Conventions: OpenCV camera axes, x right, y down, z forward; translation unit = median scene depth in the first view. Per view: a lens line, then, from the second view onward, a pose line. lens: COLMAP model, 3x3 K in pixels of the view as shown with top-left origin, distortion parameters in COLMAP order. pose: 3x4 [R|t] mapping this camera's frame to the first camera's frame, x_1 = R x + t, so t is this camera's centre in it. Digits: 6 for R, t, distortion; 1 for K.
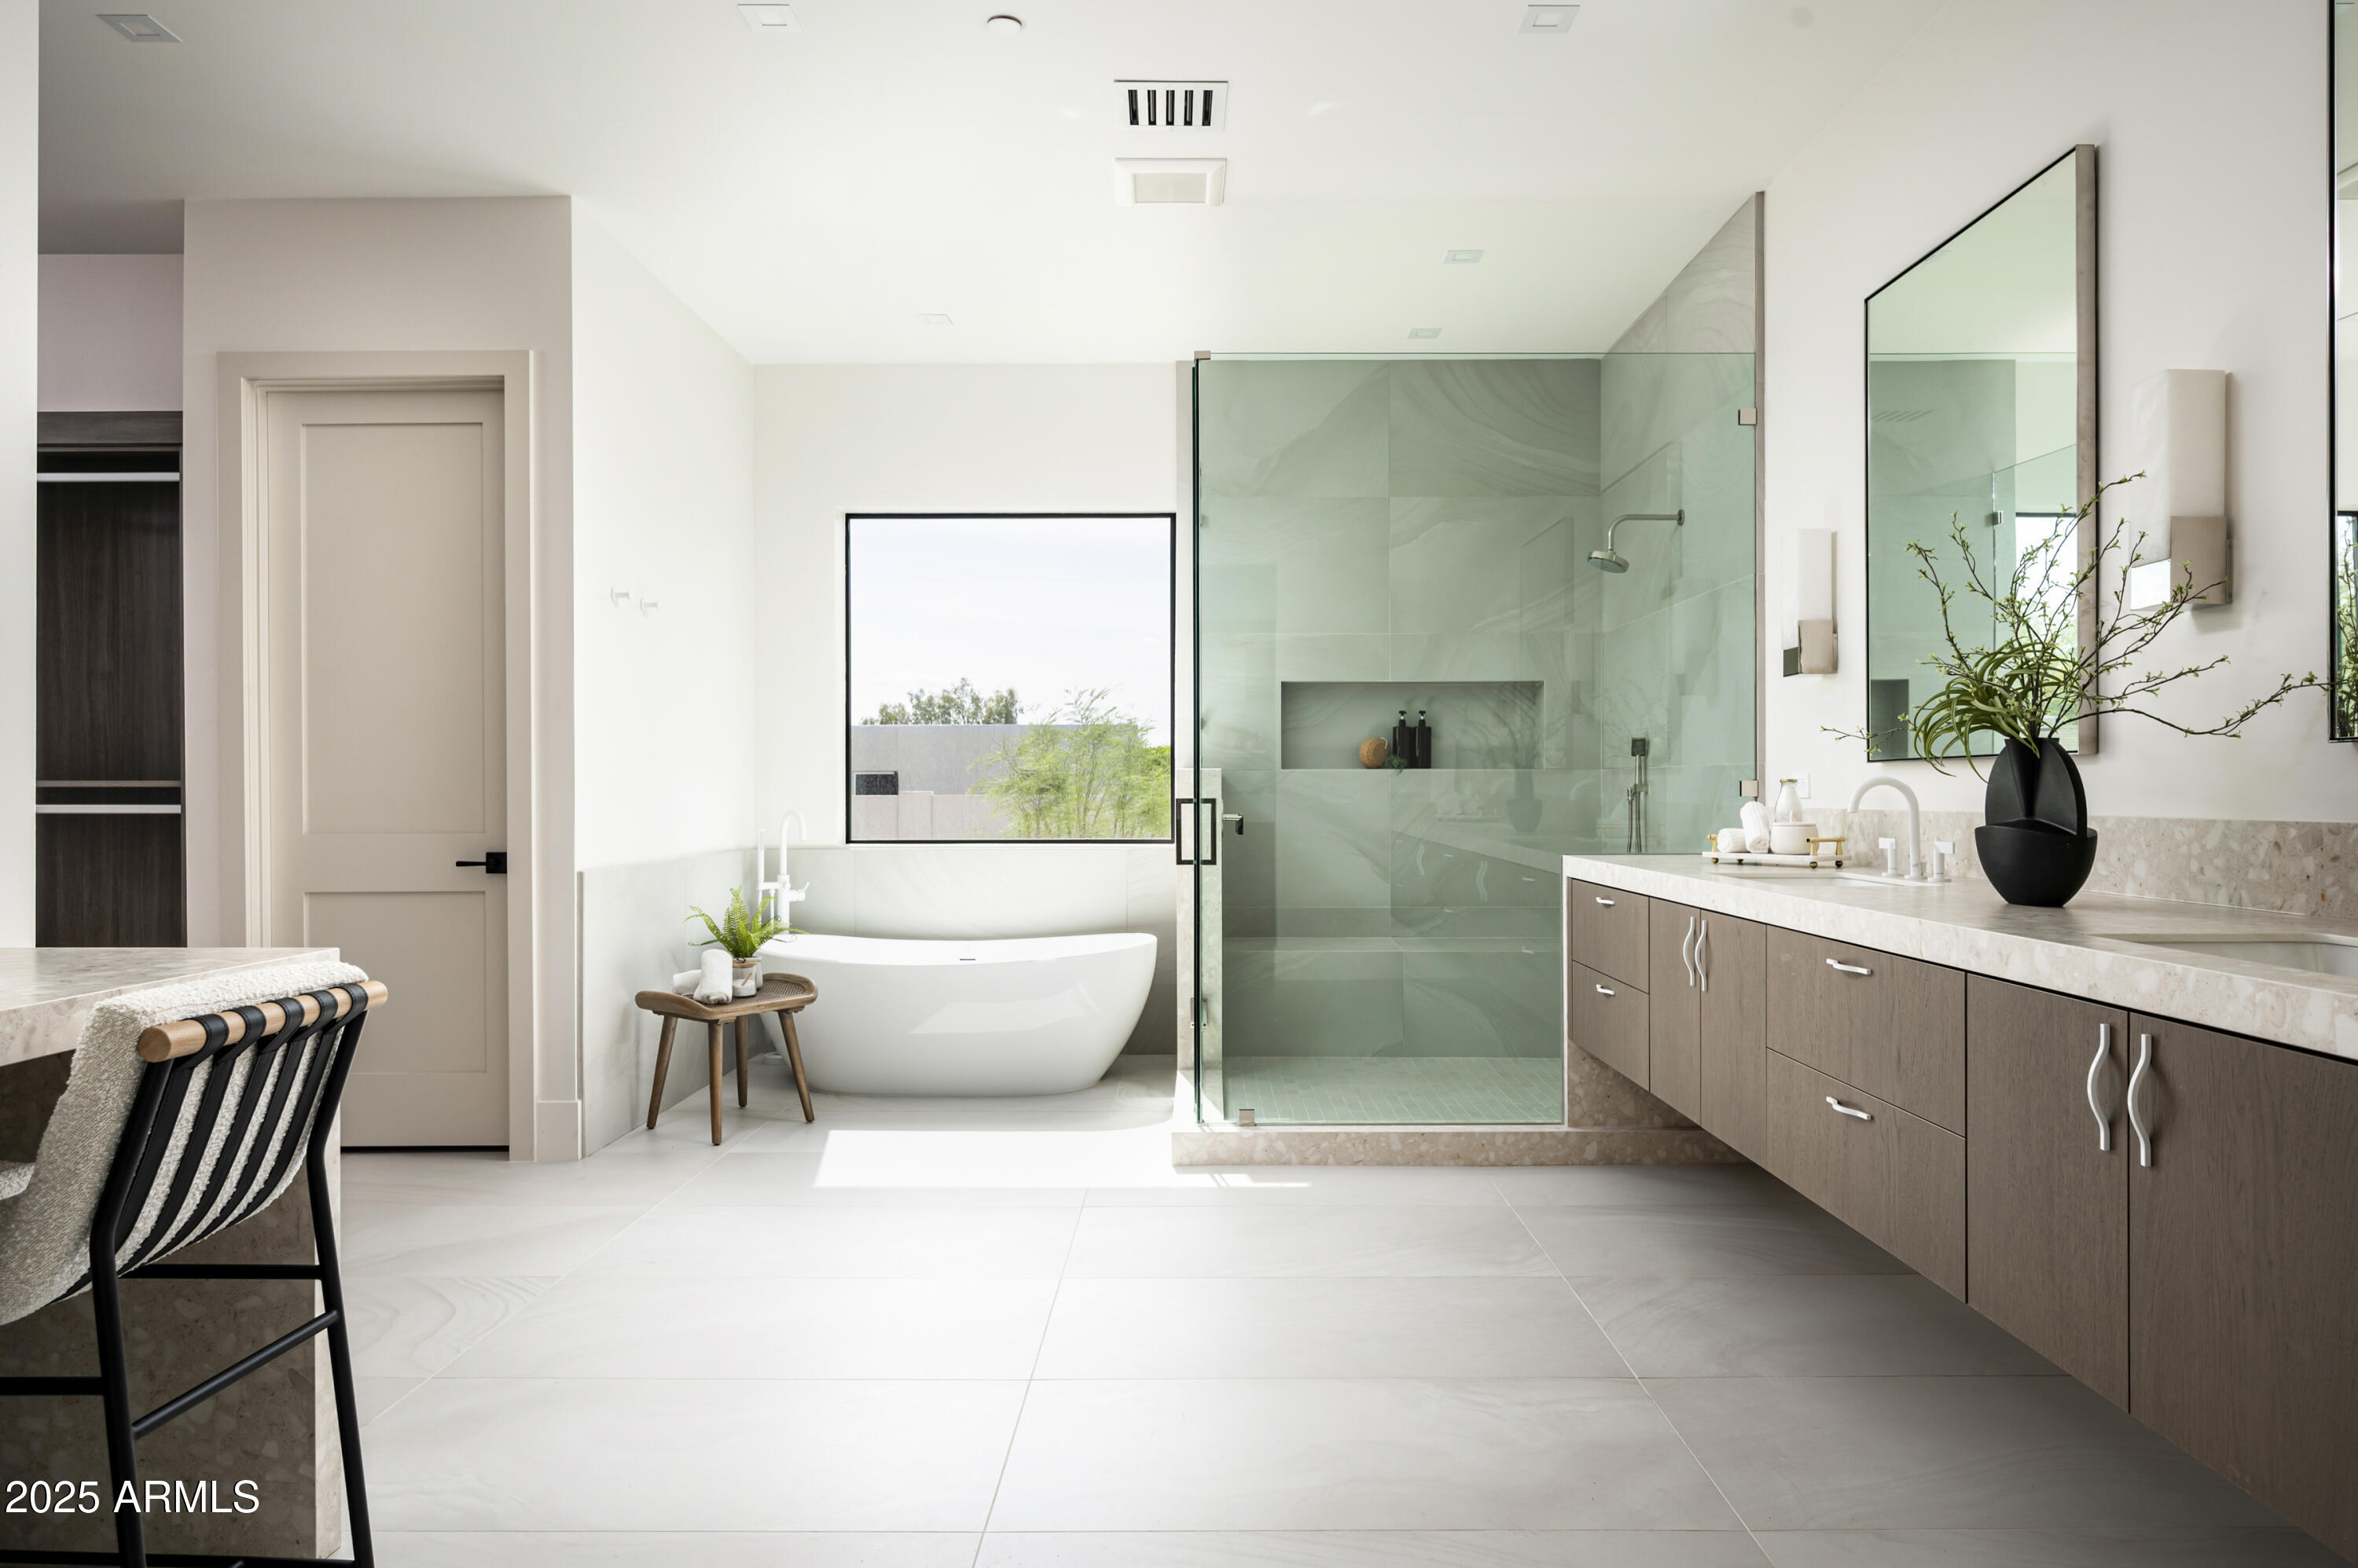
lens RADIAL K [[1441.1, 0, 1179.0], [0, 1441.1, 784.0], [0, 0, 1]] dist [0.000077, -0.000163]
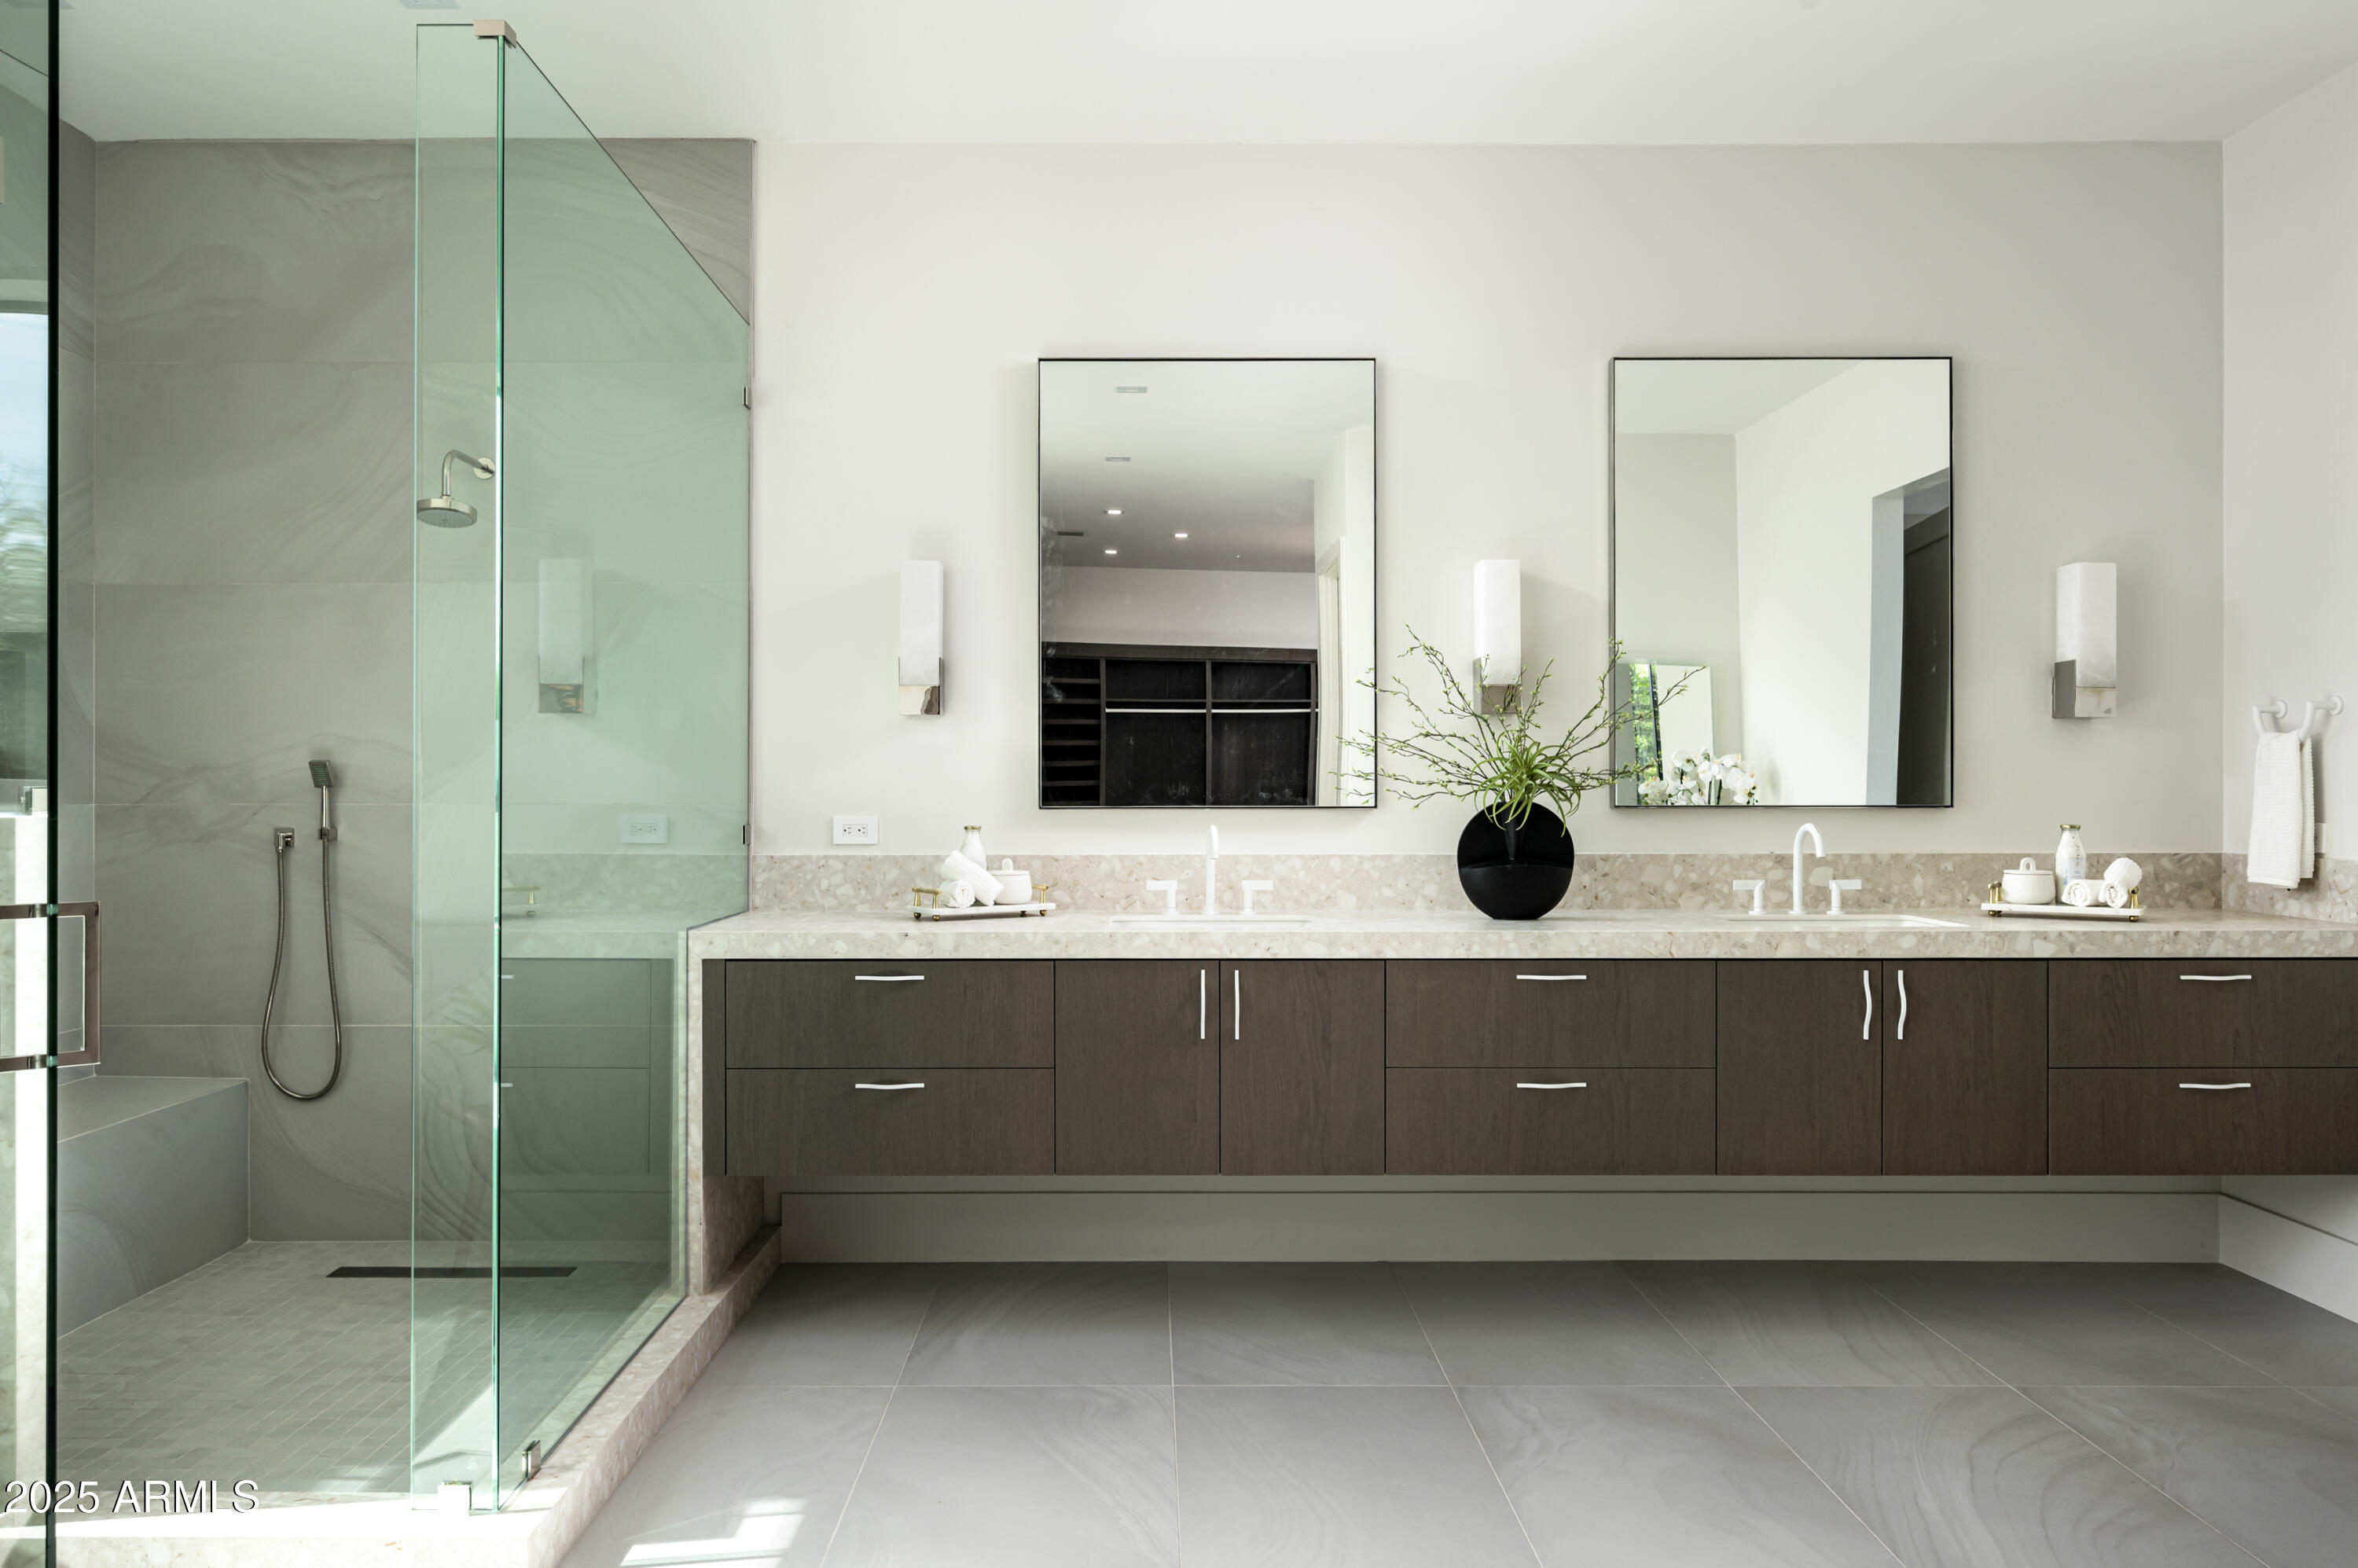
lens RADIAL K [[1558.9, 0, 1179.0], [0, 1558.9, 784.0], [0, 0, 1]] dist [0.004904, 0.002134]
pose [[-0.015341, -0.009070, 0.999841, -0.691116], [-0.003752, 0.999952, 0.009014, -0.047173], [-0.999875, -0.003613, -0.015374, 0.966696]]
